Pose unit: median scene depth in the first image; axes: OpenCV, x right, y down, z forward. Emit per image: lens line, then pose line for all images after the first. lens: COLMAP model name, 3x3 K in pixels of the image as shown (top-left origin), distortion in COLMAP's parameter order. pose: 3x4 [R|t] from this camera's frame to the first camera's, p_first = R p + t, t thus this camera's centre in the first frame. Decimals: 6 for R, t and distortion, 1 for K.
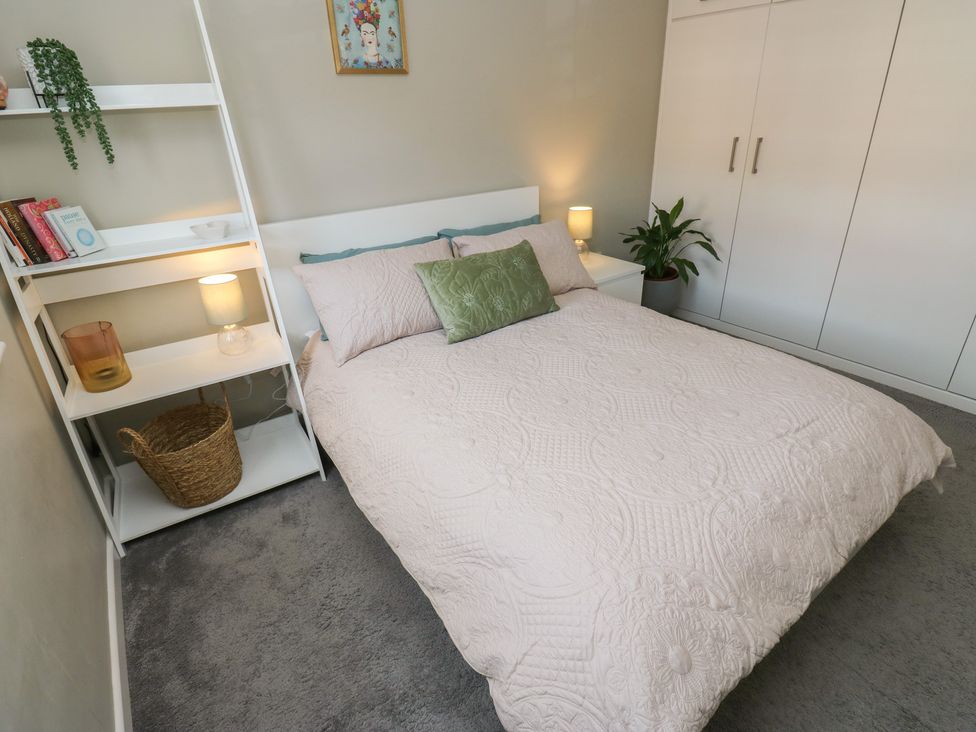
lens RADIAL K [[513.0, 0, 492.0], [0, 513.0, 361.5], [0, 0, 1]] dist [0.001768, -0.014577]
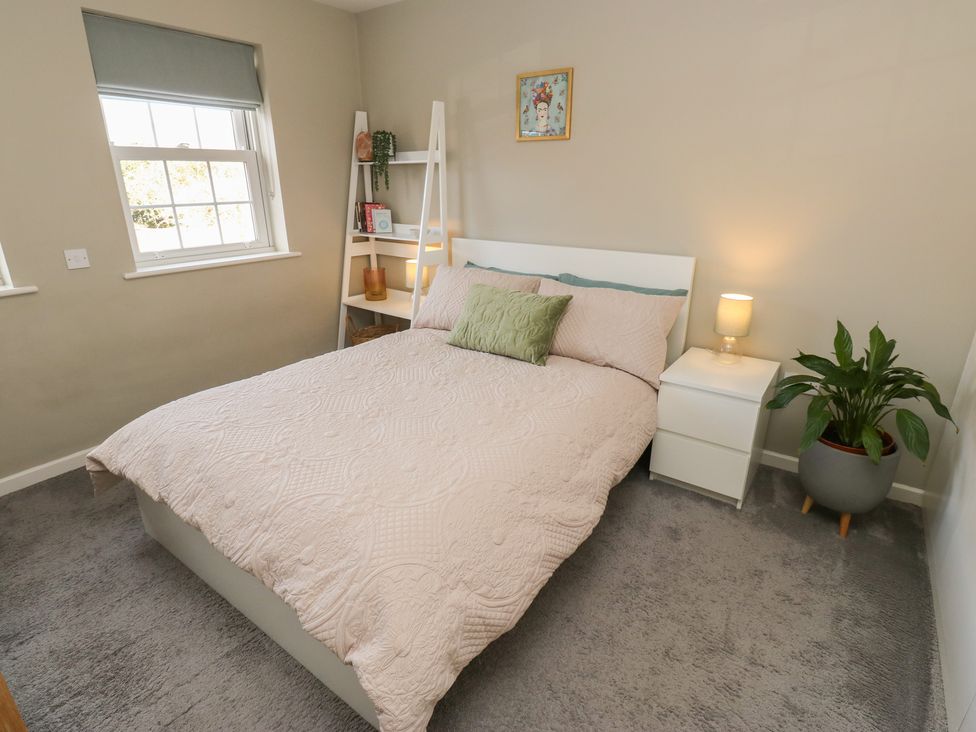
lens RADIAL K [[513.0, 0, 492.0], [0, 513.0, 361.5], [0, 0, 1]] dist [0.001768, -0.014577]
pose [[0.316027, 0.347367, -0.882872, 1.065732], [-0.432455, 0.881011, 0.191836, -0.281540], [0.844458, 0.321177, 0.428644, 0.550892]]
